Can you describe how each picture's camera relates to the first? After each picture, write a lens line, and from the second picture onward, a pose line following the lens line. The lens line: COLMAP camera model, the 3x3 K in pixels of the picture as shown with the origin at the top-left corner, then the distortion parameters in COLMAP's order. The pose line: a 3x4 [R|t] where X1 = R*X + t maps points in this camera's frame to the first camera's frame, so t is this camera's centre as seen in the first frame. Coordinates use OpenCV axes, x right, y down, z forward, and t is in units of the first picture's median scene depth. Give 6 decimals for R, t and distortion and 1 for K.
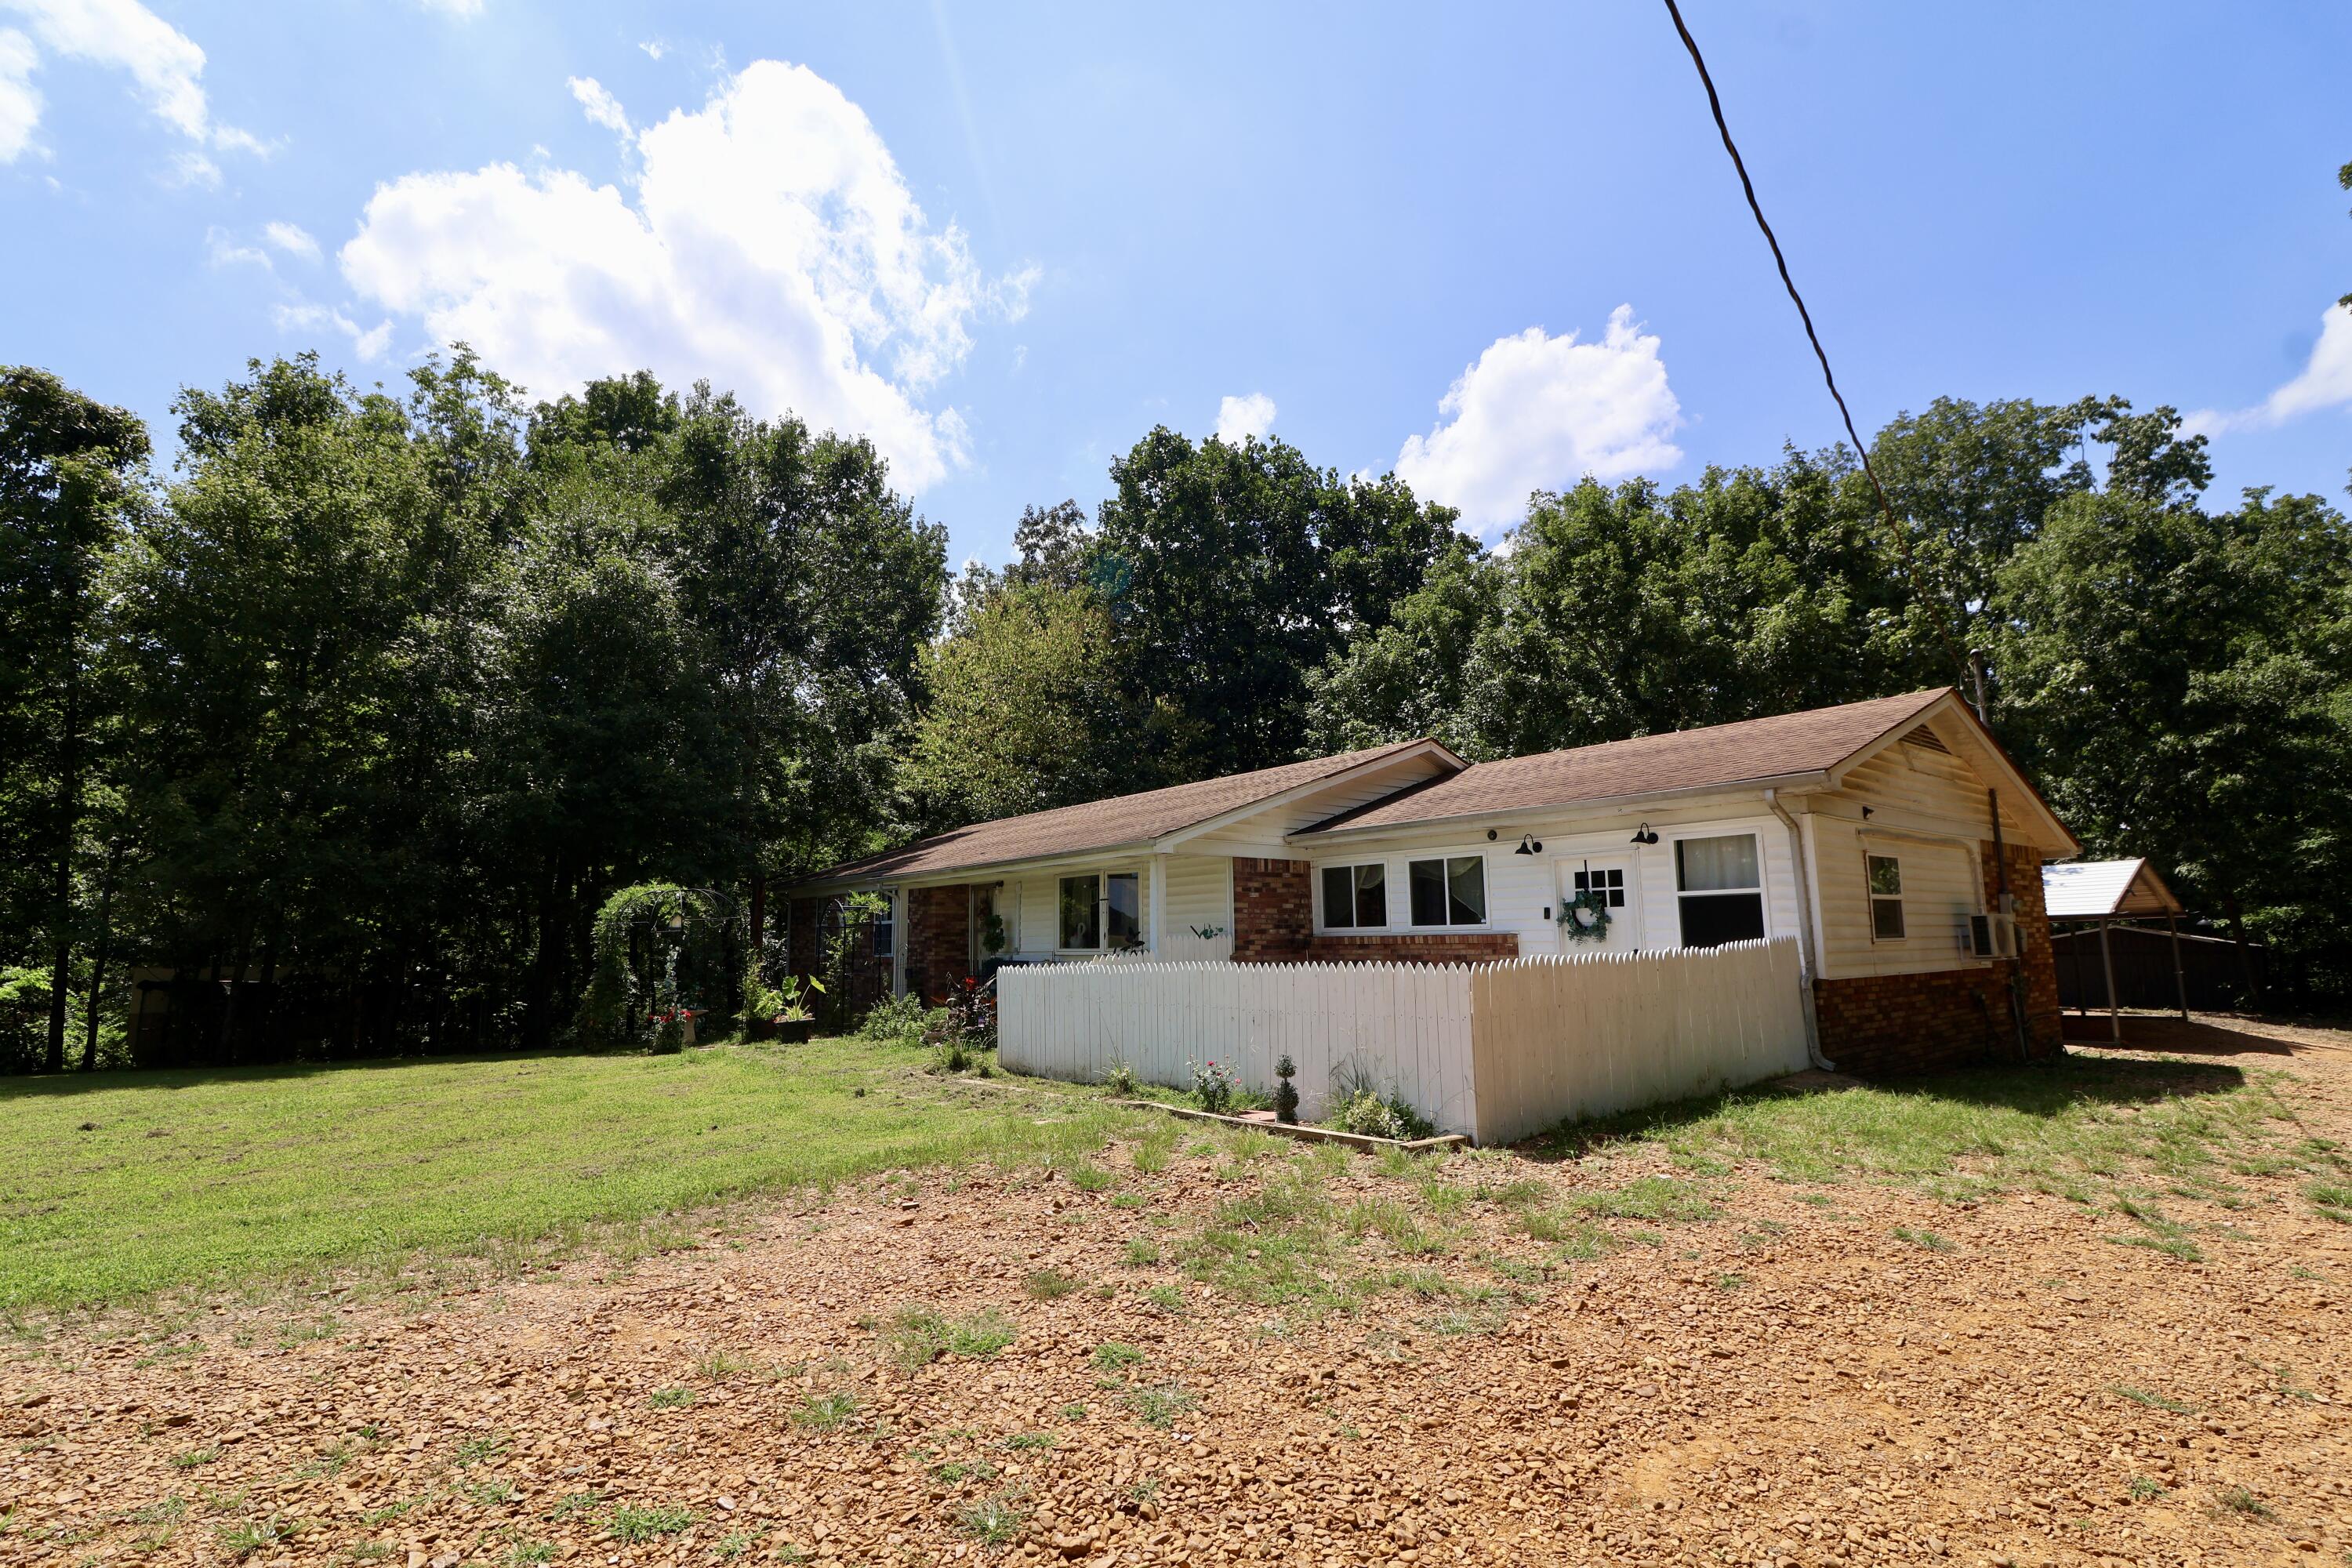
lens RADIAL K [[1114.7, 0, 1176.0], [0, 1114.7, 784.0], [0, 0, 1]] dist [-0.018477, -0.000709]
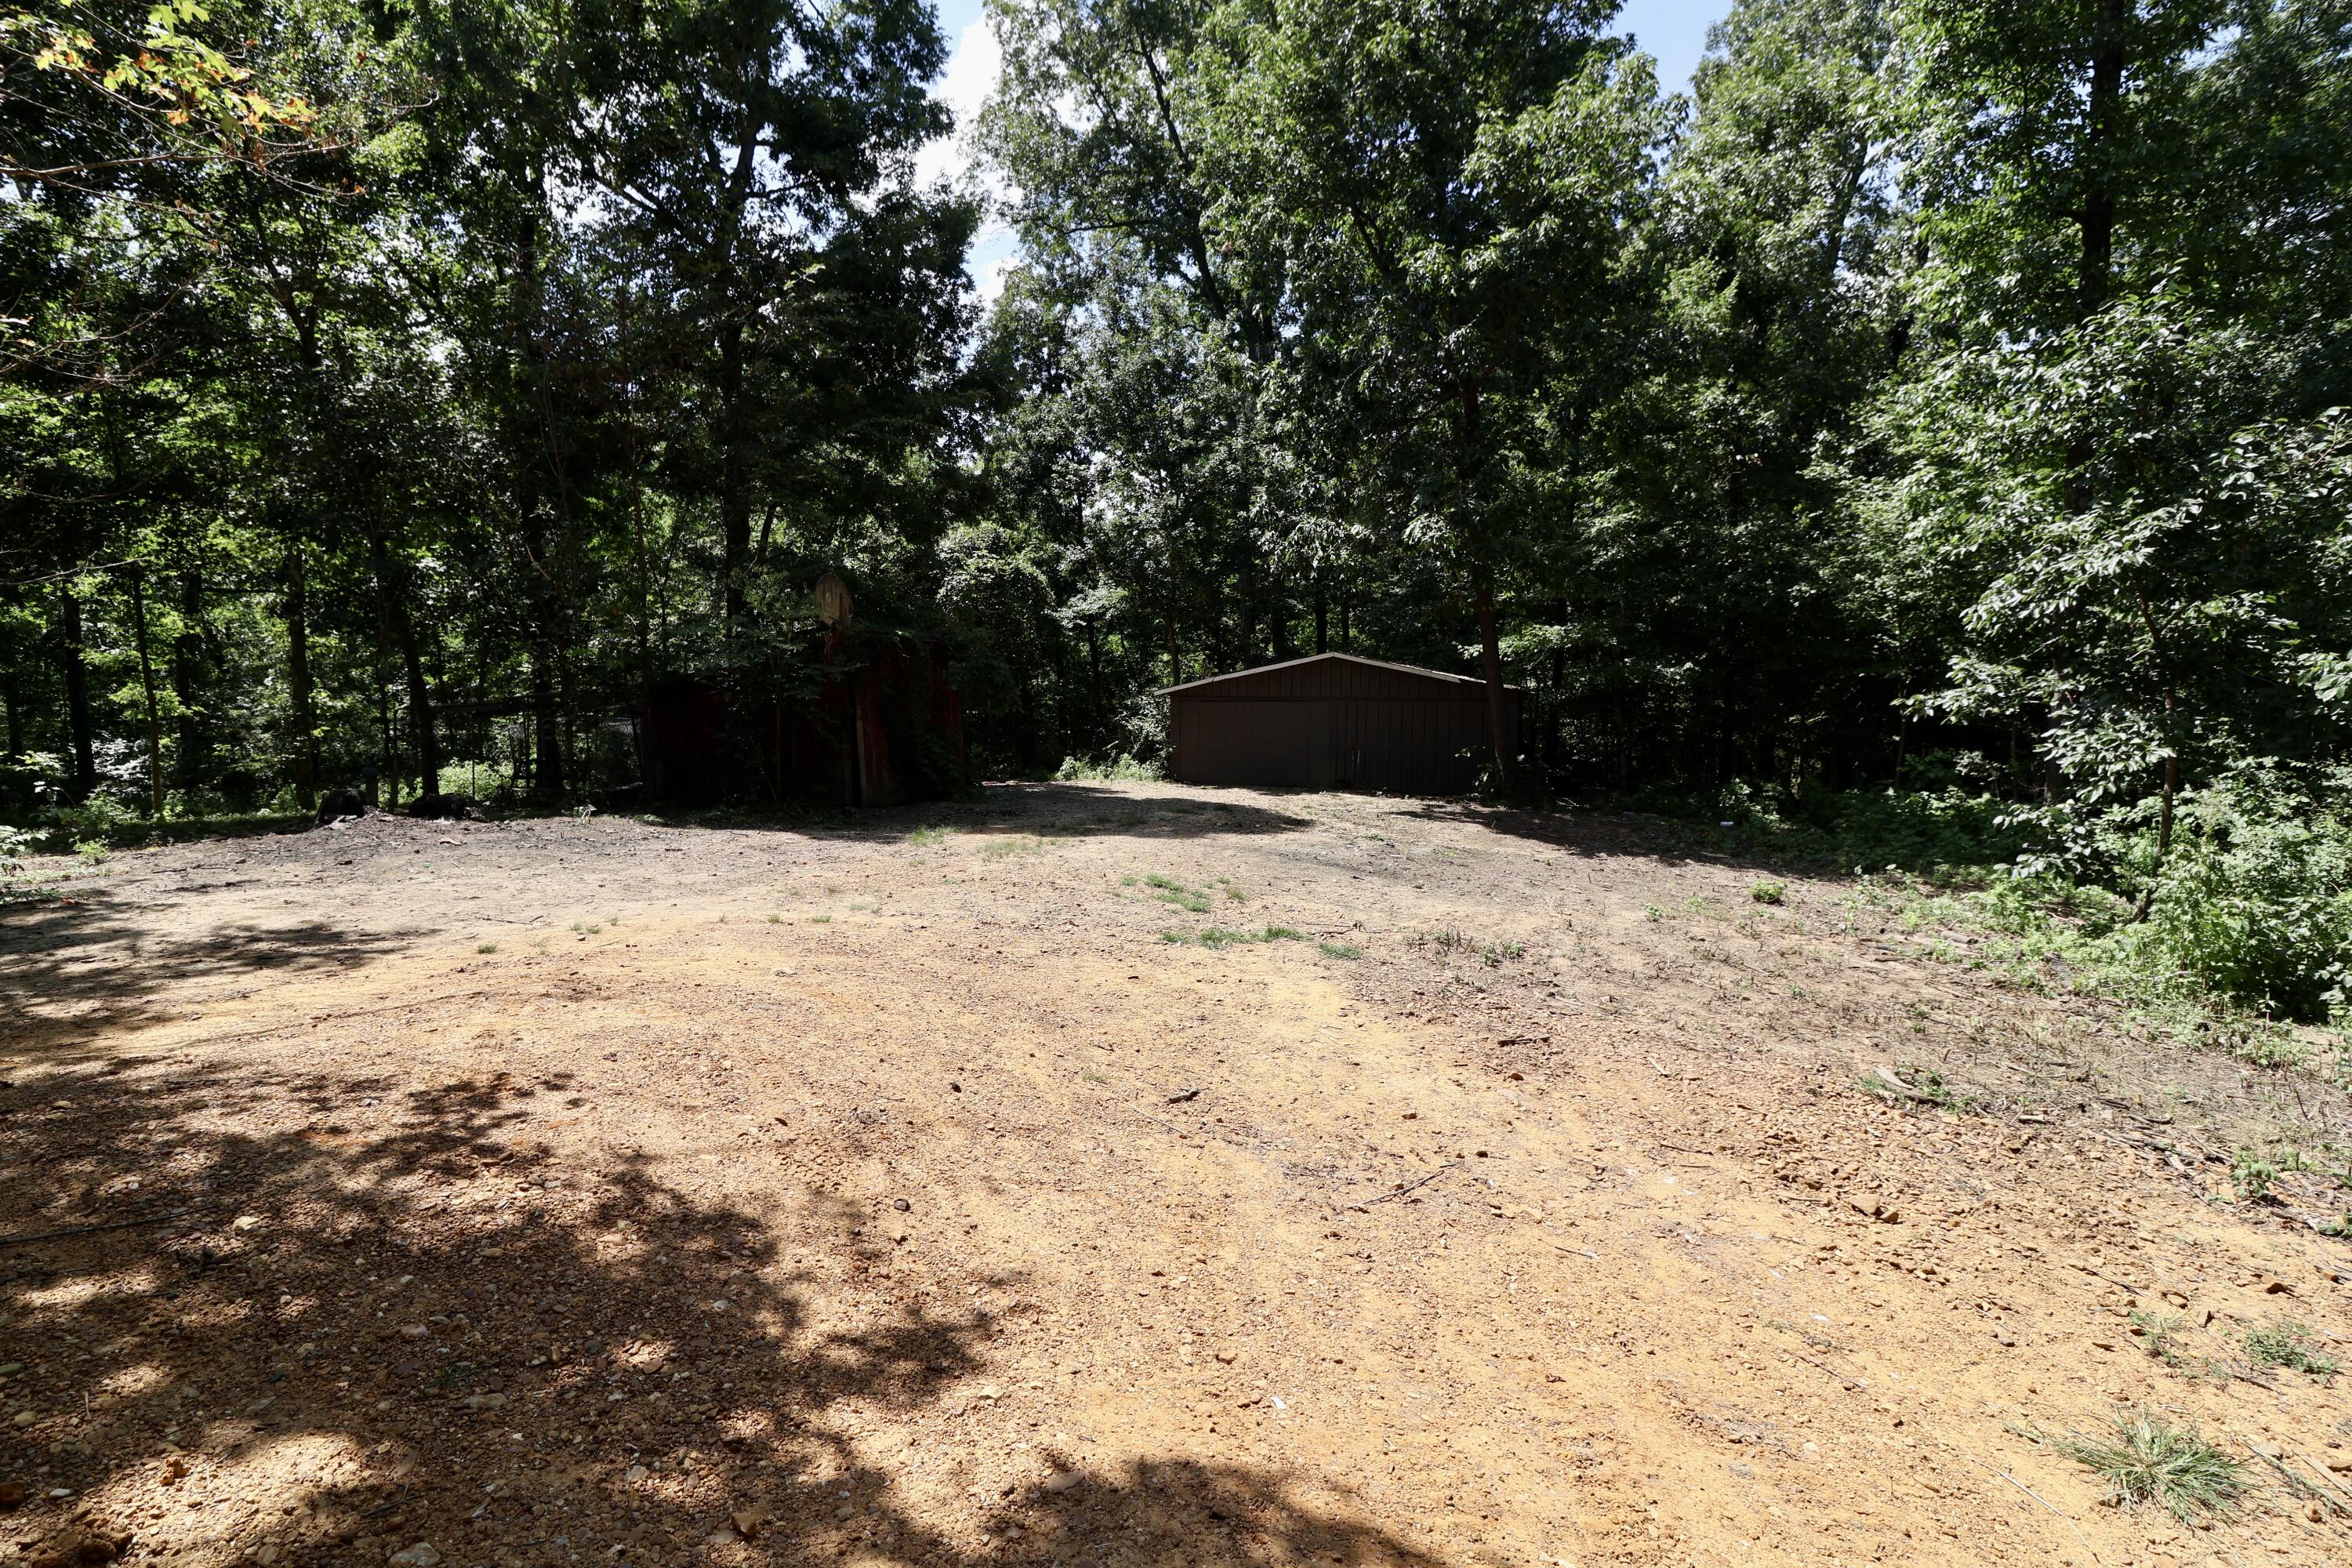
lens RADIAL K [[1114.7, 0, 1176.0], [0, 1114.7, 784.0], [0, 0, 1]] dist [-0.018477, -0.000709]
pose [[0.887352, -0.032354, 0.459956, 0.549190], [-0.074724, 0.974258, 0.212690, 0.083961], [-0.454998, -0.223100, 0.862093, 0.553976]]
